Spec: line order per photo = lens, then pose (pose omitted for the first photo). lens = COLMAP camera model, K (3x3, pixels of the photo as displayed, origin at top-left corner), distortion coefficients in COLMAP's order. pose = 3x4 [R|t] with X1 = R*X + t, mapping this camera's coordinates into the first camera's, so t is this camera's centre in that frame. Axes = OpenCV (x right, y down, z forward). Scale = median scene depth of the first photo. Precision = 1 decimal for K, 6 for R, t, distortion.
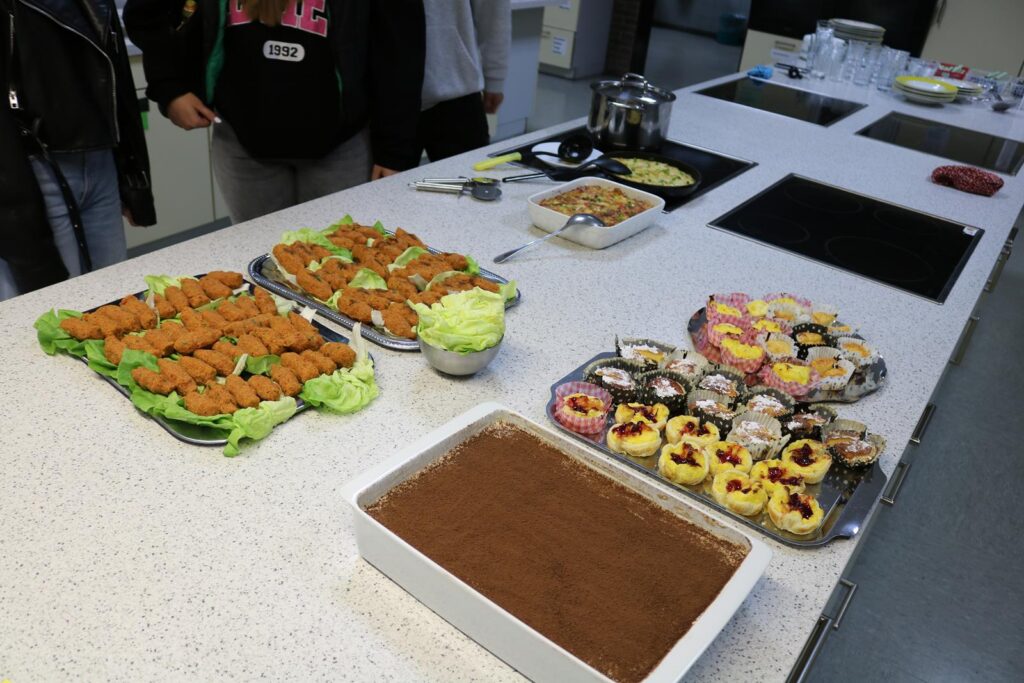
lens RADIAL K [[831.3, 0, 512.5], [0, 831.3, 338.4], [0, 0, 1]] dist [-0.101485, 0.021429]
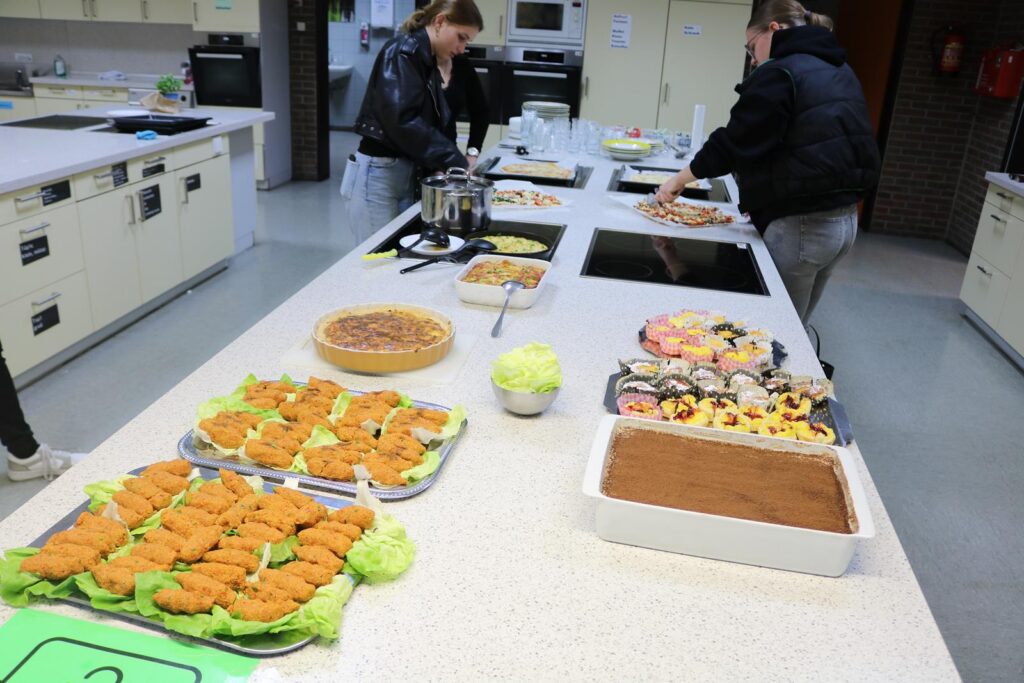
lens RADIAL K [[831.3, 0, 509.4], [0, 831.3, 347.6], [0, 0, 1]] dist [-0.101485, 0.021429]
pose [[0.898777, -0.208780, 0.385501, -0.467781], [0.246341, 0.967885, -0.050144, 0.001468], [-0.362652, 0.140033, 0.921344, -0.110550]]
